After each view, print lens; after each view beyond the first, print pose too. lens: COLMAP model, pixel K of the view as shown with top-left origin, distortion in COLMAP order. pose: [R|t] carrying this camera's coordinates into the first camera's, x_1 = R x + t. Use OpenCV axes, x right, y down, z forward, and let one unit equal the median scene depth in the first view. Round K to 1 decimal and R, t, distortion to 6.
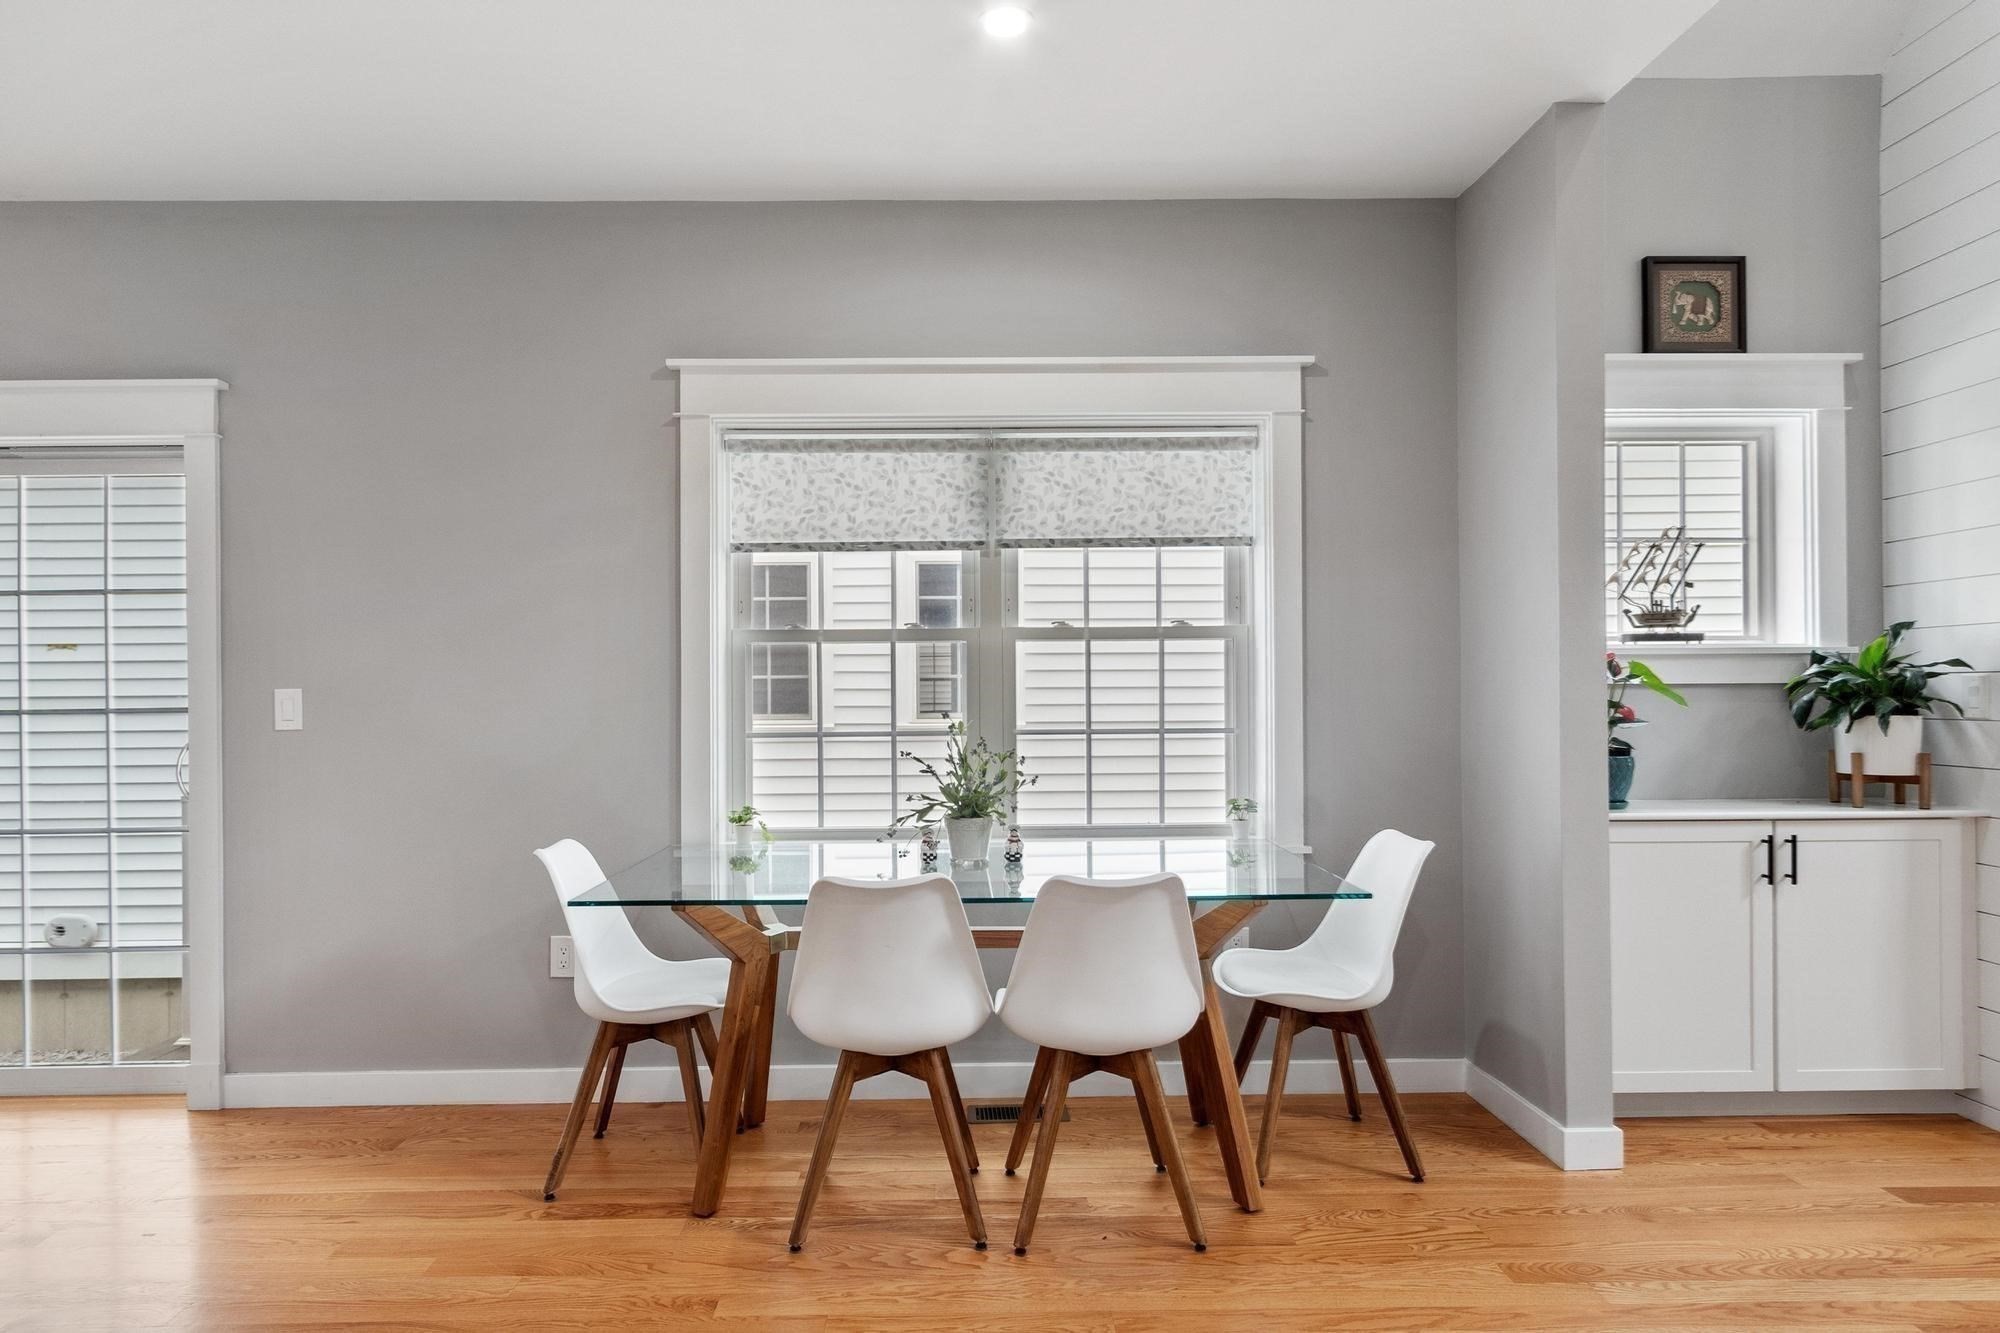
lens RADIAL K [[1052.9, 0, 1019.8], [0, 1052.9, 692.2], [0, 0, 1]] dist [0.001070, 0.001412]
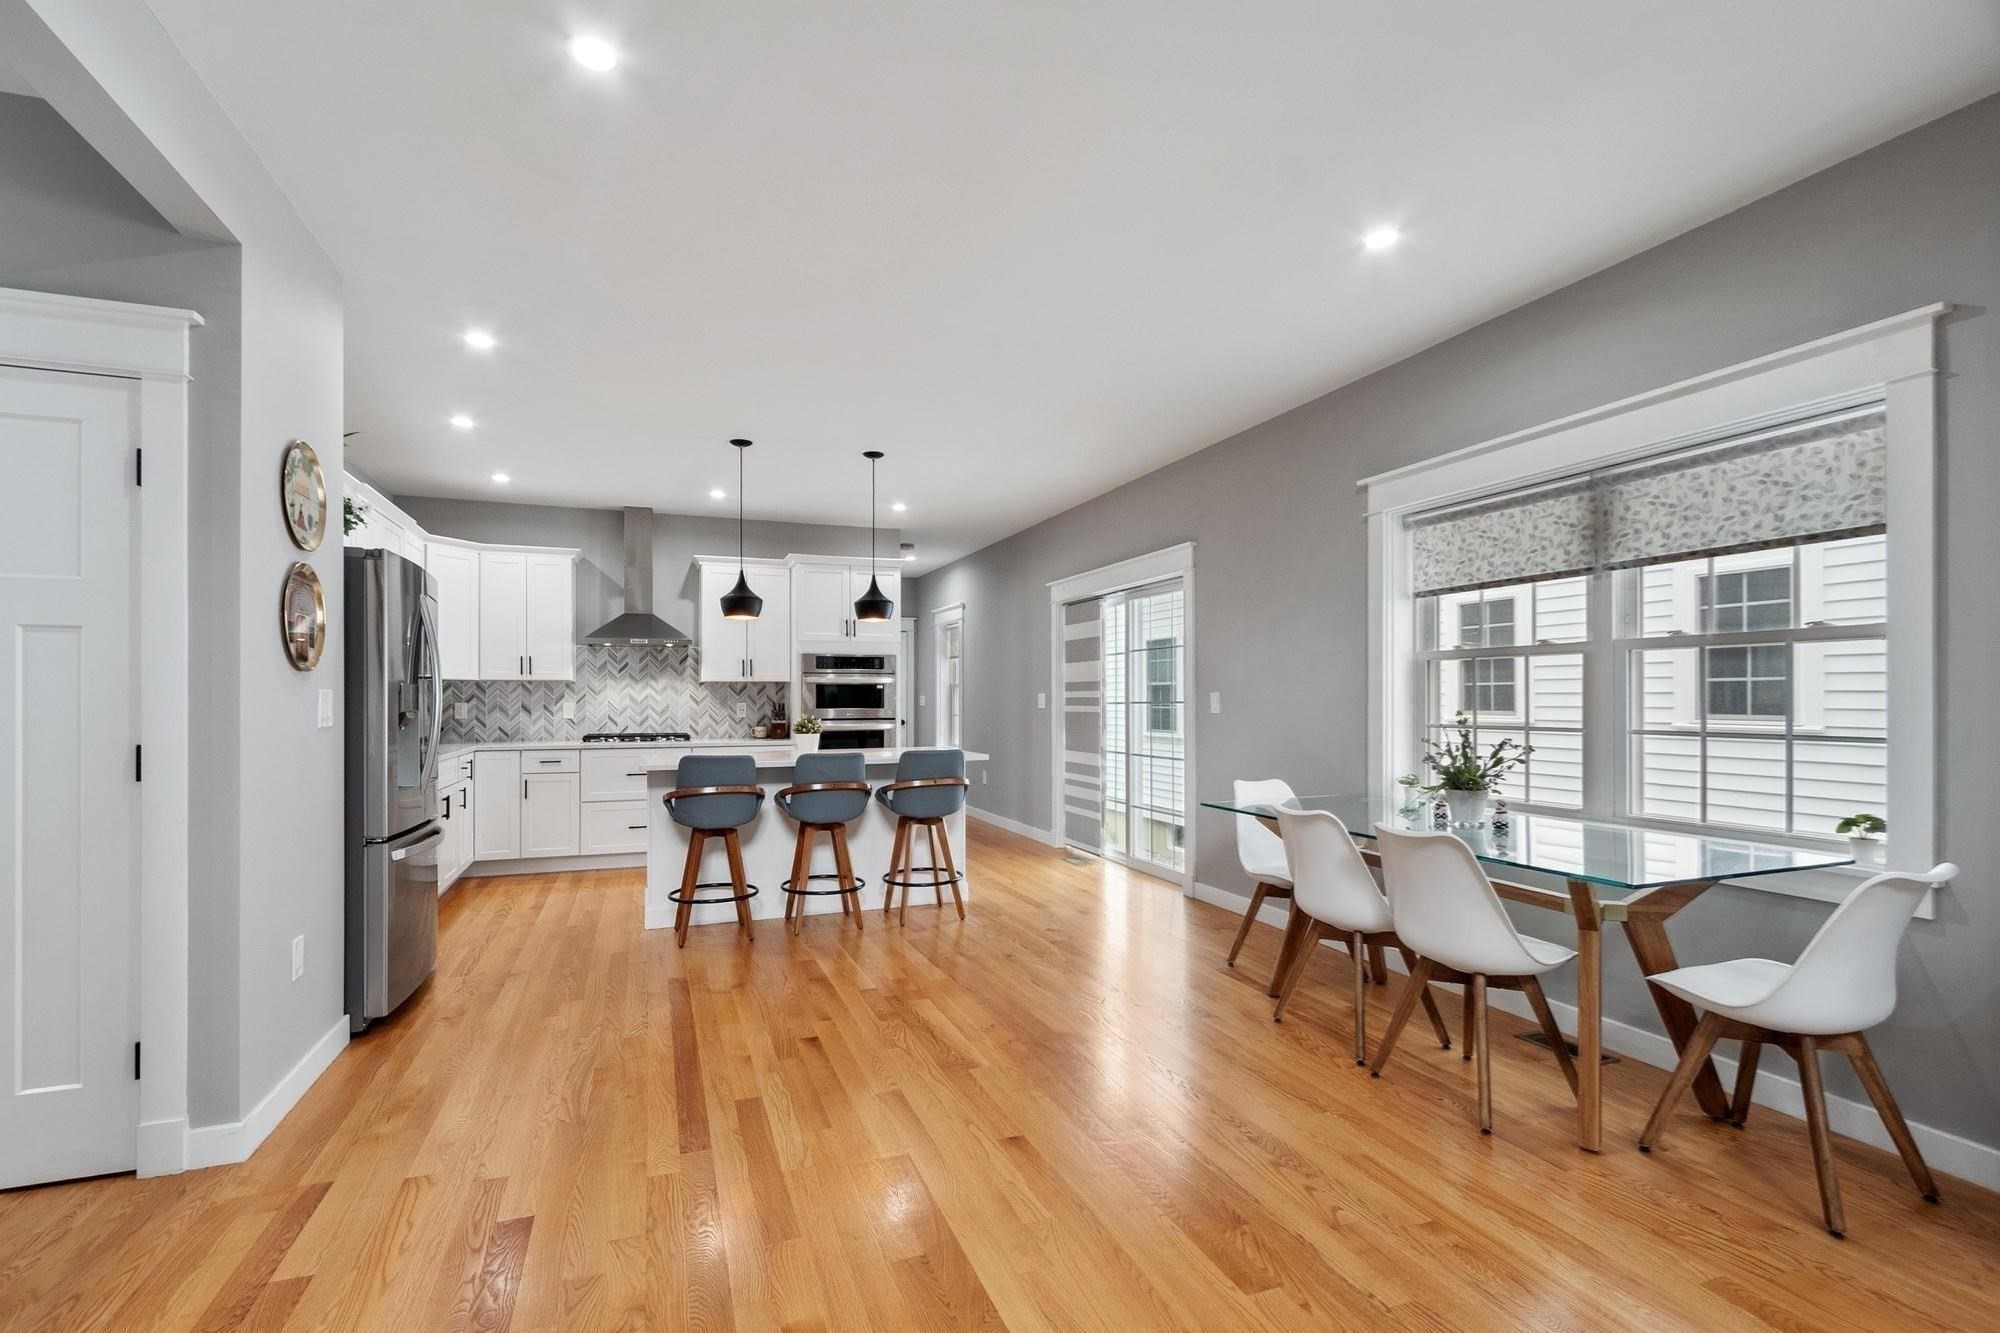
lens RADIAL K [[914.6, 0, 999.6], [0, 914.6, 681.6], [0, 0, 1]] dist [0.003560, 0.000335]
pose [[0.343618, -0.008115, -0.939074, 0.692957], [0.002515, 0.999967, -0.007721, -0.010122], [0.939106, 0.000292, 0.343627, 0.033472]]
